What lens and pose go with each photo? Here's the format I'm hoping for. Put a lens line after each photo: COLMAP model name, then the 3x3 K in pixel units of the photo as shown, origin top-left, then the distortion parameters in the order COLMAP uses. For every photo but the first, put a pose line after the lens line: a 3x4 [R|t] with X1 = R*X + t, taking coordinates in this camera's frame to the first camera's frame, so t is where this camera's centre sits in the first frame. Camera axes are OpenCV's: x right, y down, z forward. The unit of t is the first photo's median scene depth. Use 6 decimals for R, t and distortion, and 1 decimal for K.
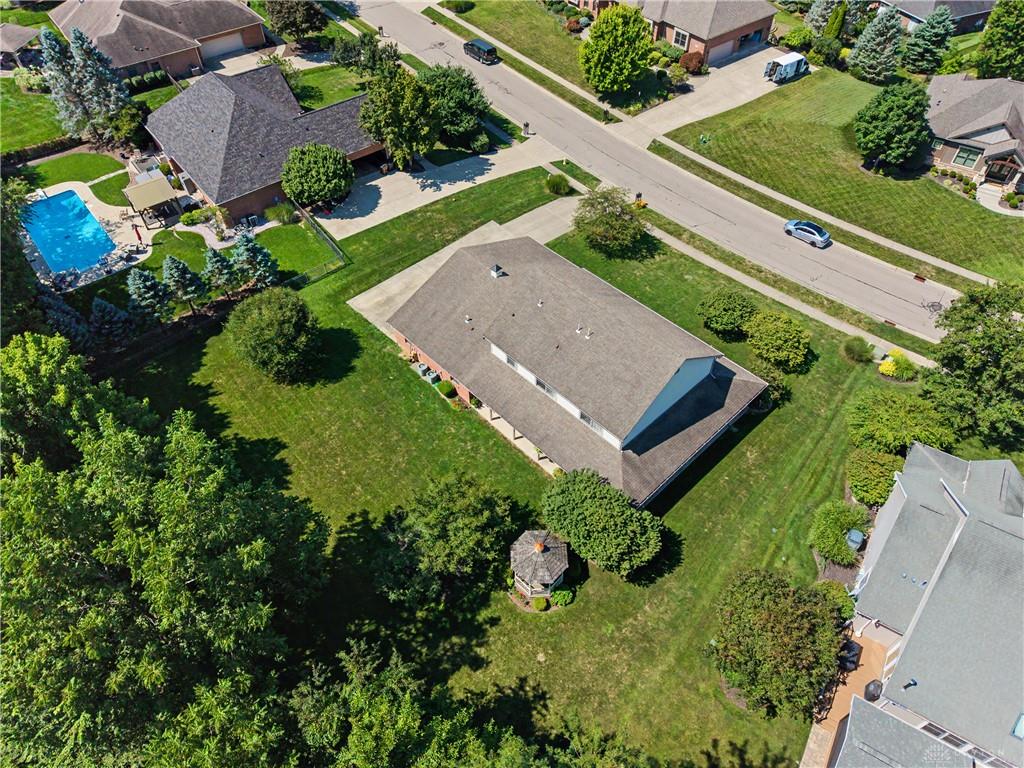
lens RADIAL K [[683.4, 0, 511.7], [0, 683.4, 382.3], [0, 0, 1]] dist [0.015382, -0.015222]
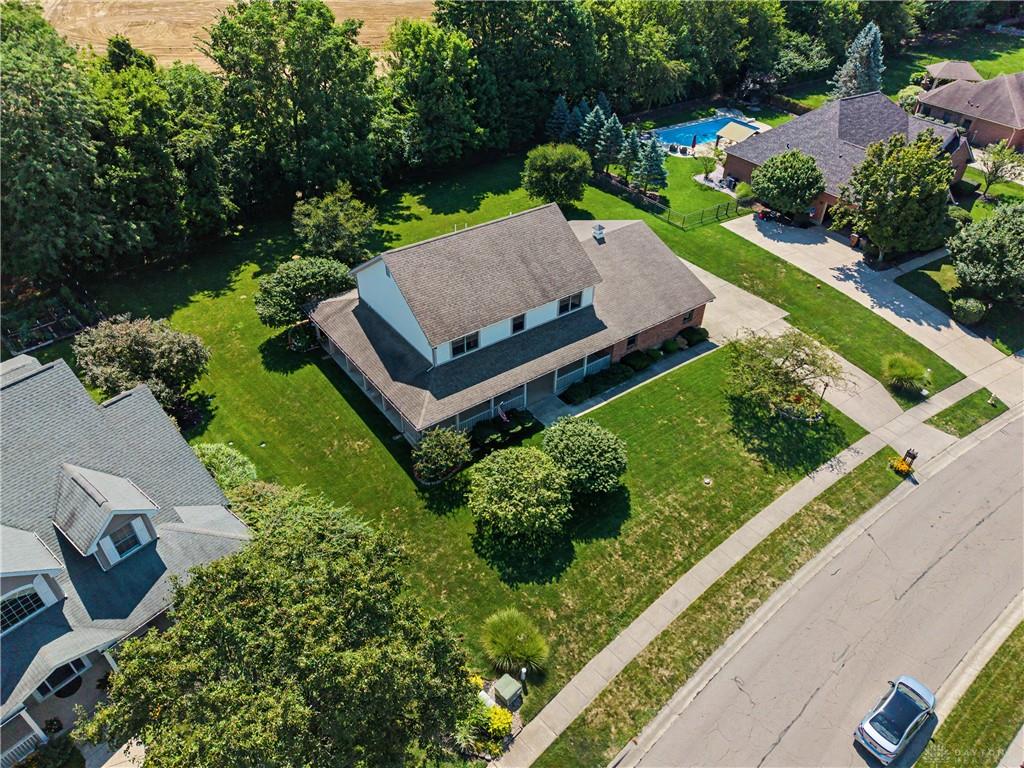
lens RADIAL K [[683.4, 0, 510.0], [0, 683.4, 384.8], [0, 0, 1]] dist [0.015382, -0.015222]
pose [[-0.131240, 0.612392, -0.779584, 0.673349], [-0.752436, 0.450474, 0.480534, -0.337152], [0.645458, 0.649653, 0.401666, 0.535540]]
